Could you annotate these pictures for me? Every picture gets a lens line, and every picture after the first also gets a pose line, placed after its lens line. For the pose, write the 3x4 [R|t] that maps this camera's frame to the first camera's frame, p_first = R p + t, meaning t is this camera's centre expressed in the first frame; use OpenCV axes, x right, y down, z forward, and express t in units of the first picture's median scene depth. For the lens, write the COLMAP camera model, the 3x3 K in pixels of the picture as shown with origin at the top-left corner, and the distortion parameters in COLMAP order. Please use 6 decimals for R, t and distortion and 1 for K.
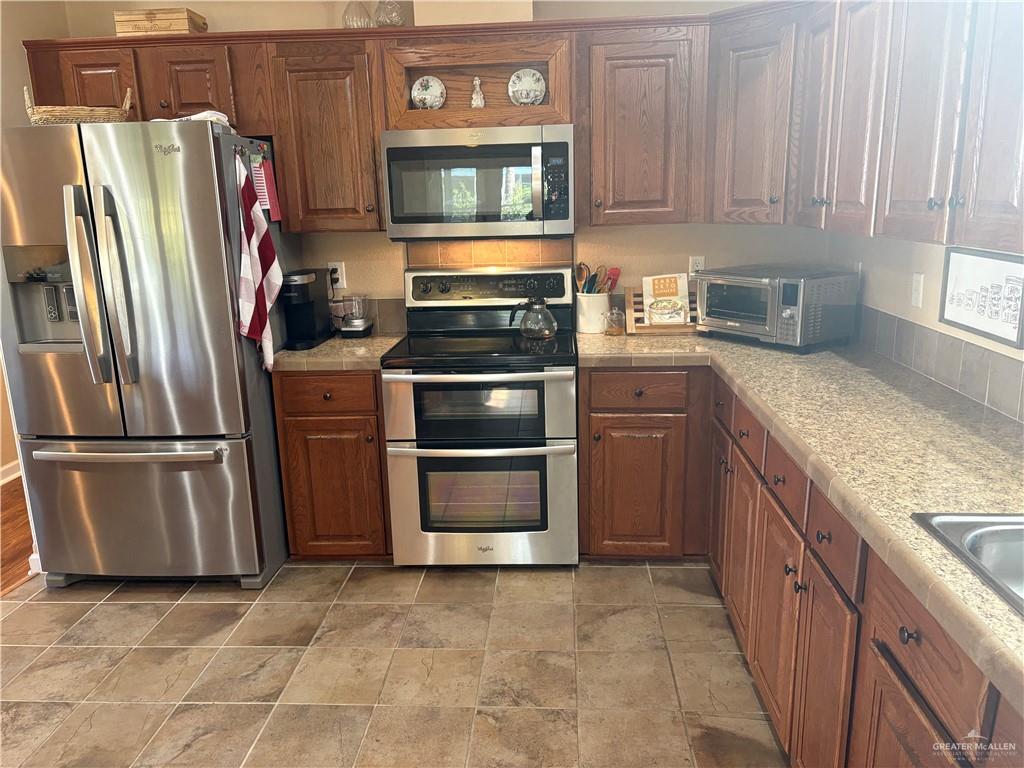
lens RADIAL K [[778.5, 0, 512.2], [0, 778.5, 388.4], [0, 0, 1]] dist [0.029329, -0.011400]
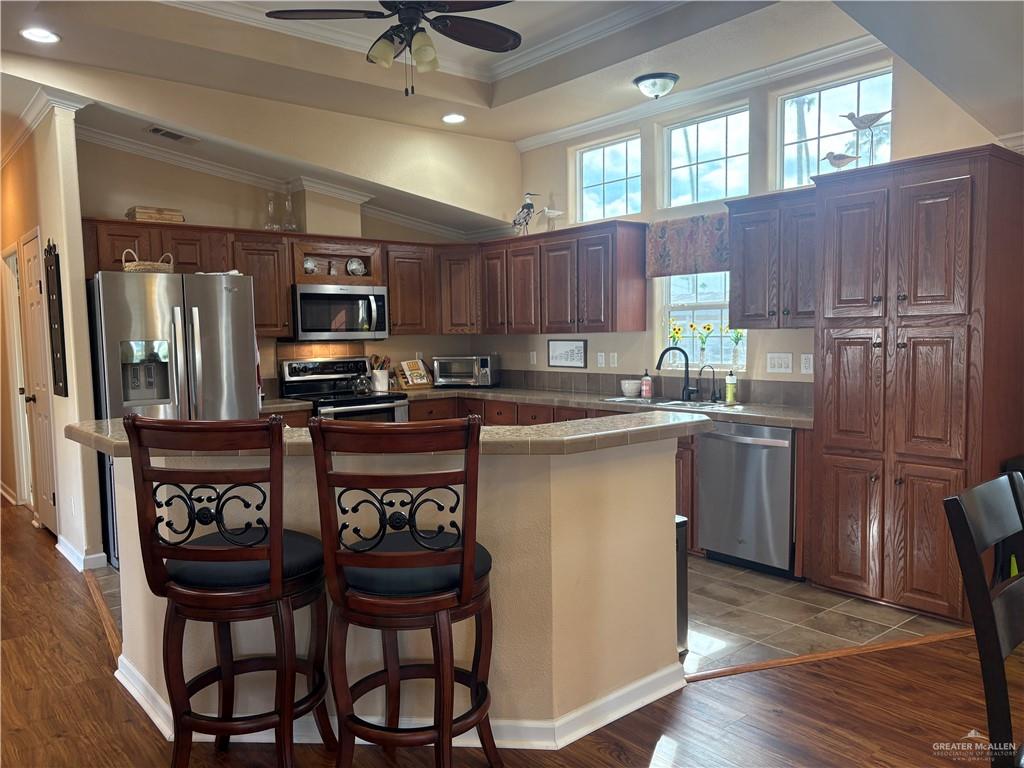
lens RADIAL K [[778.5, 0, 512.2], [0, 778.5, 385.9], [0, 0, 1]] dist [0.029329, -0.011400]
pose [[0.726917, -0.033053, 0.685929, -1.072482], [0.159325, 0.979704, -0.121636, 0.219407], [-0.667987, 0.197705, 0.717430, -0.639647]]
